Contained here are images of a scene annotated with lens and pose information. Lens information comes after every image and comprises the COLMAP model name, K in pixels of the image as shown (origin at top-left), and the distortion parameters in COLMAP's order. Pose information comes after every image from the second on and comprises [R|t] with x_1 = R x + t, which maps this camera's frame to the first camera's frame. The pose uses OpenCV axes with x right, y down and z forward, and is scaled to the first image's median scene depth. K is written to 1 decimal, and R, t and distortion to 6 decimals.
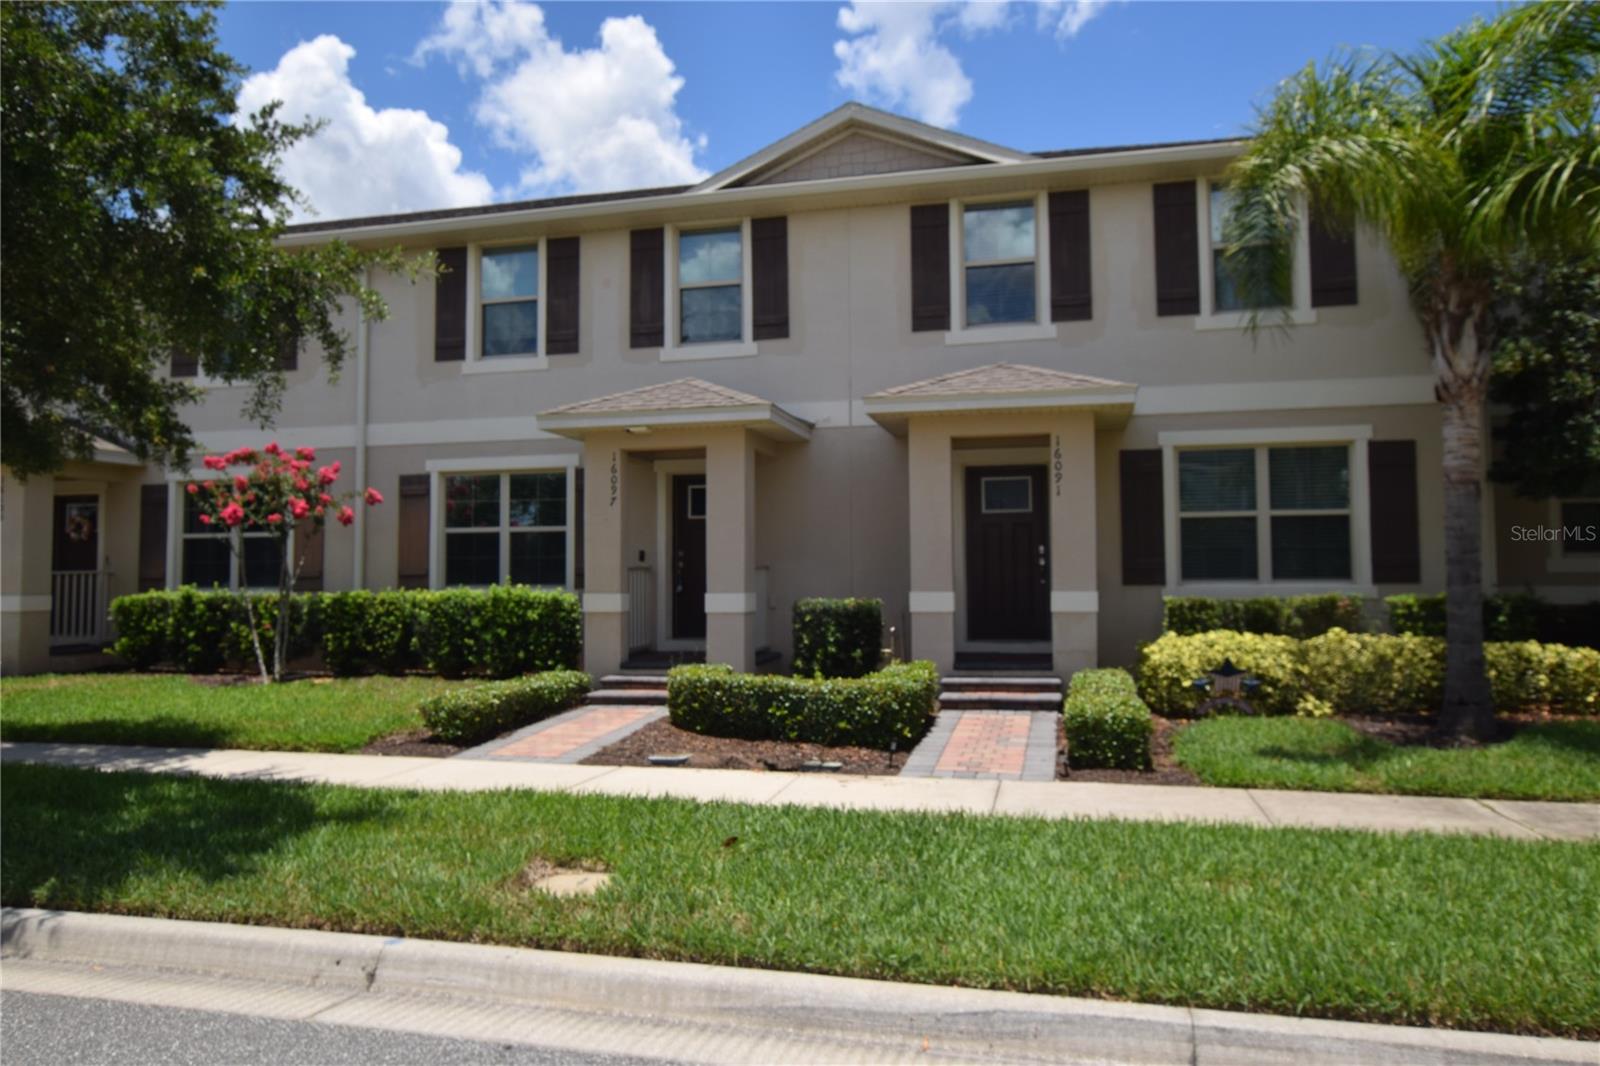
lens RADIAL K [[1134.1, 0, 802.8], [0, 1134.1, 534.1], [0, 0, 1]] dist [-0.005817, 0.011439]
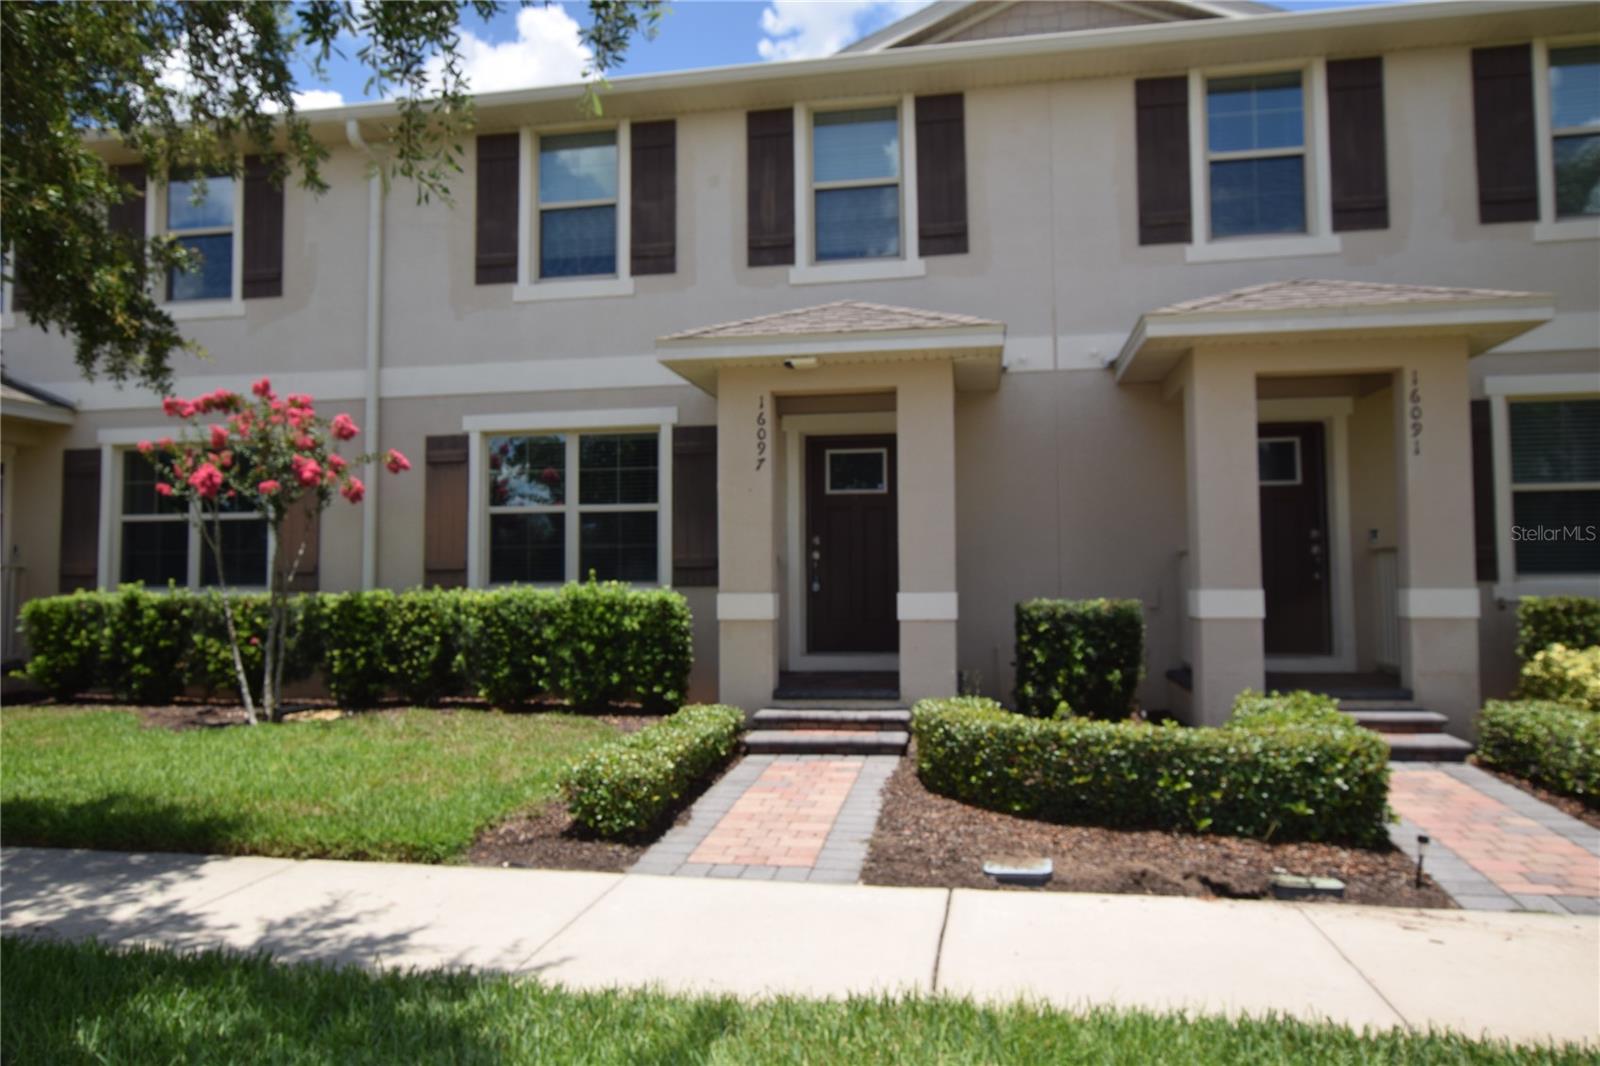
lens RADIAL K [[1109.3, 0, 797.7], [0, 1109.3, 527.4], [0, 0, 1]] dist [-0.003543, 0.000730]
pose [[0.997569, 0.002585, 0.069631, -0.180836], [-0.001961, 0.999957, -0.009028, 0.016133], [-0.069651, 0.008870, 0.997532, 0.283756]]
